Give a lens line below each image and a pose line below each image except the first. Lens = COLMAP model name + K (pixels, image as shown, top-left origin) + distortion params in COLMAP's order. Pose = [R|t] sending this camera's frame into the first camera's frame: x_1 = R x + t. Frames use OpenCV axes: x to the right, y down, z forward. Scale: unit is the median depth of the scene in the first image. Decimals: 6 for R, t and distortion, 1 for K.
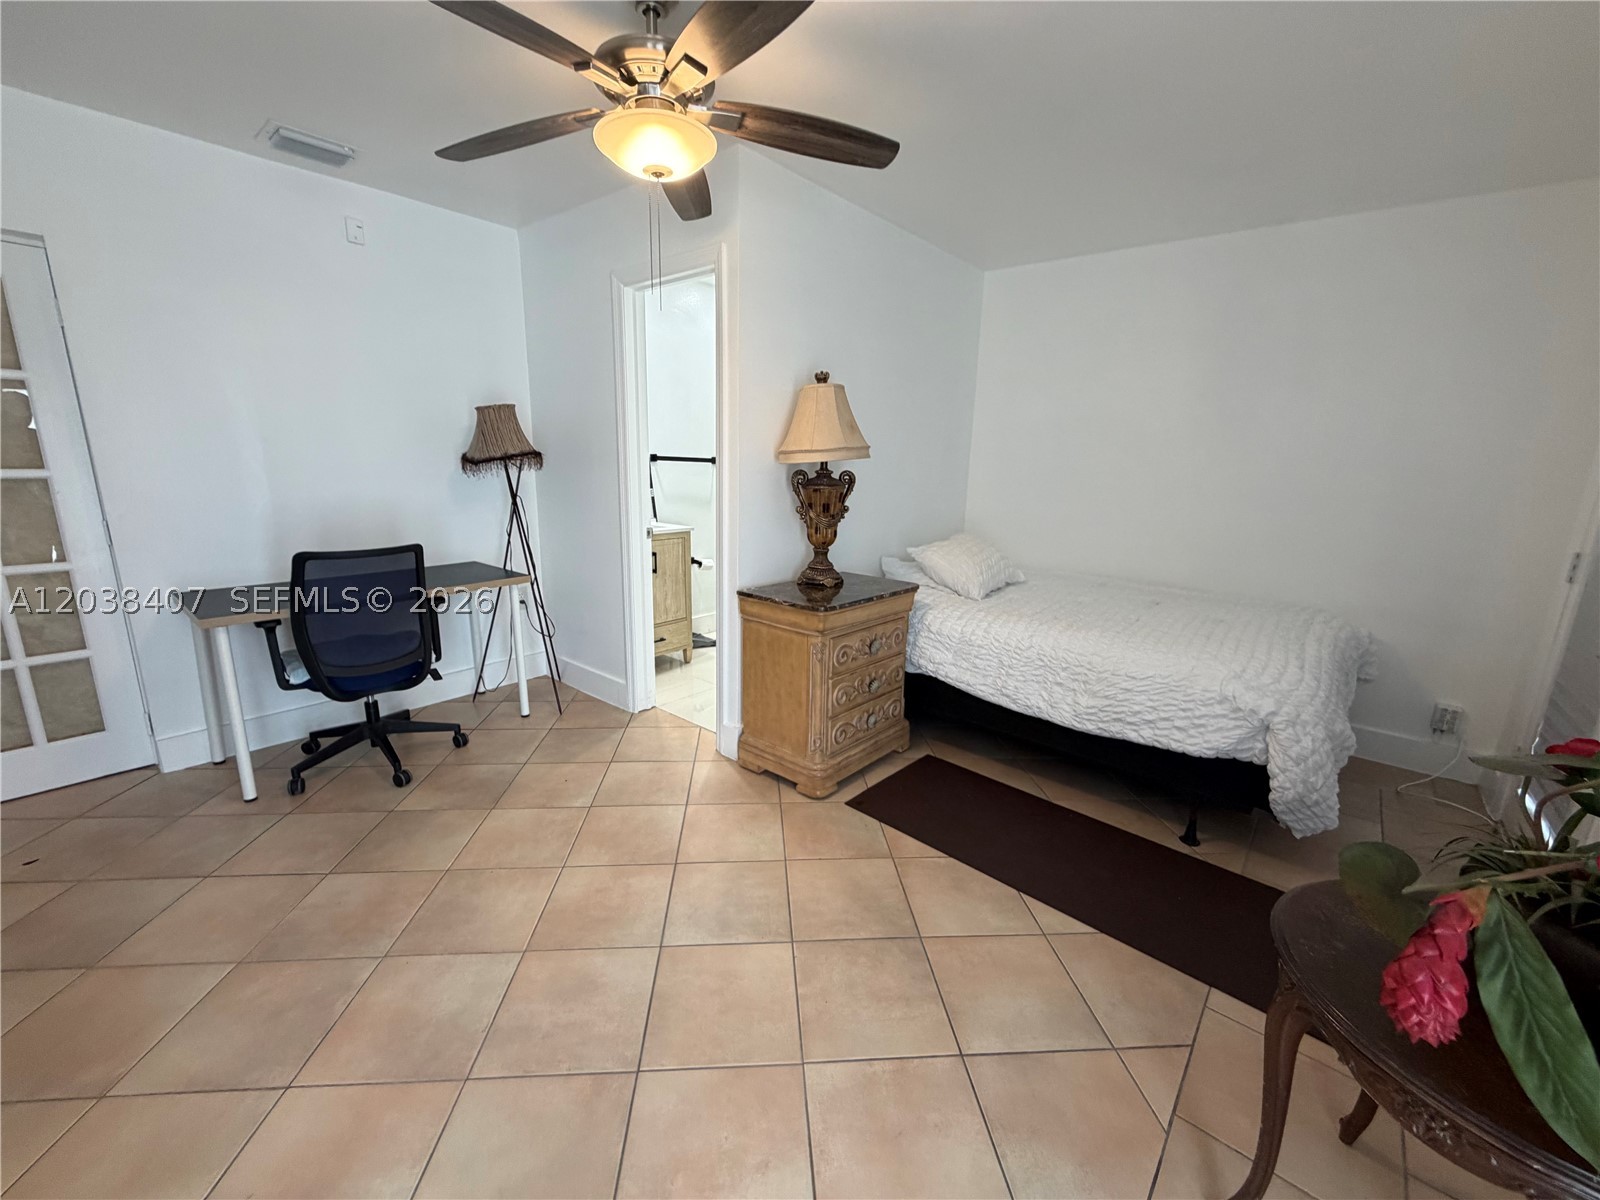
lens RADIAL K [[635.2, 0, 796.2], [0, 635.2, 601.6], [0, 0, 1]] dist [0.000281, 0.000111]
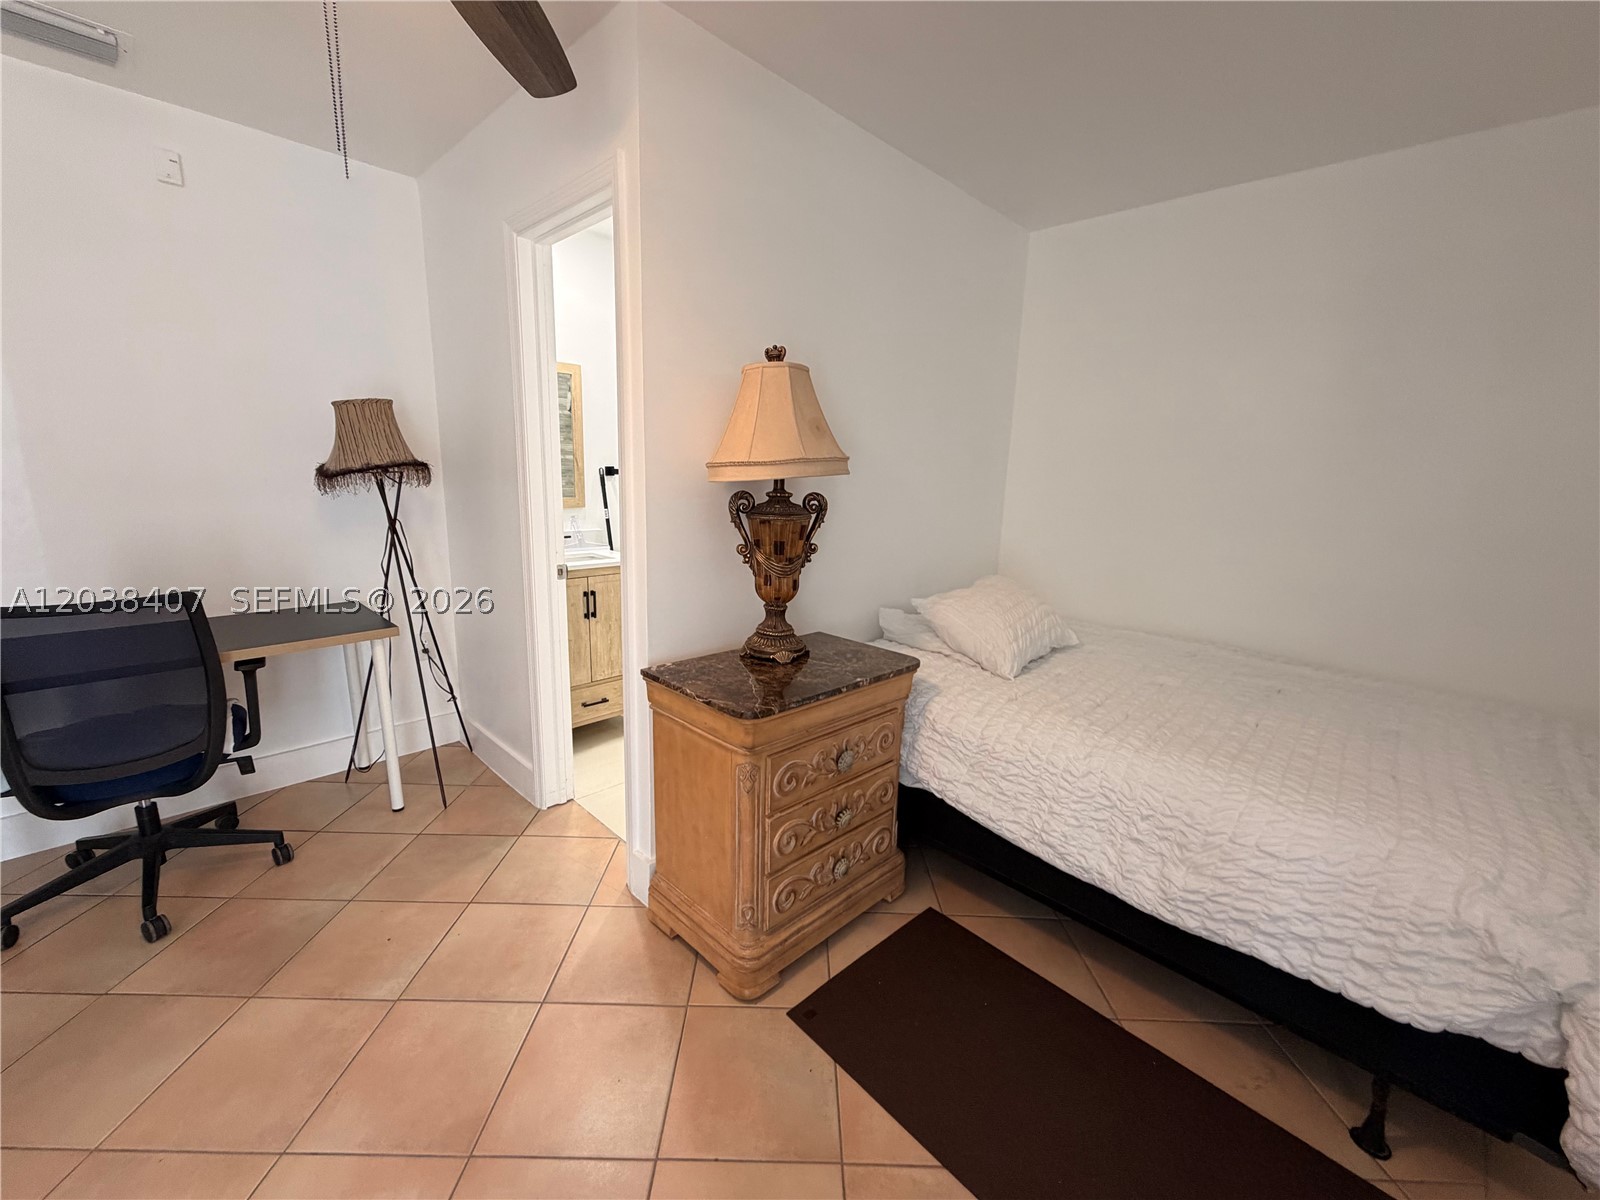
lens RADIAL K [[635.2, 0, 795.6], [0, 635.2, 602.1], [0, 0, 1]] dist [0.000281, 0.000111]
pose [[0.997539, 0.022299, -0.066466, 0.113341], [-0.023581, 0.999550, -0.018557, -0.079962], [0.066022, 0.020079, 0.997616, 0.339473]]
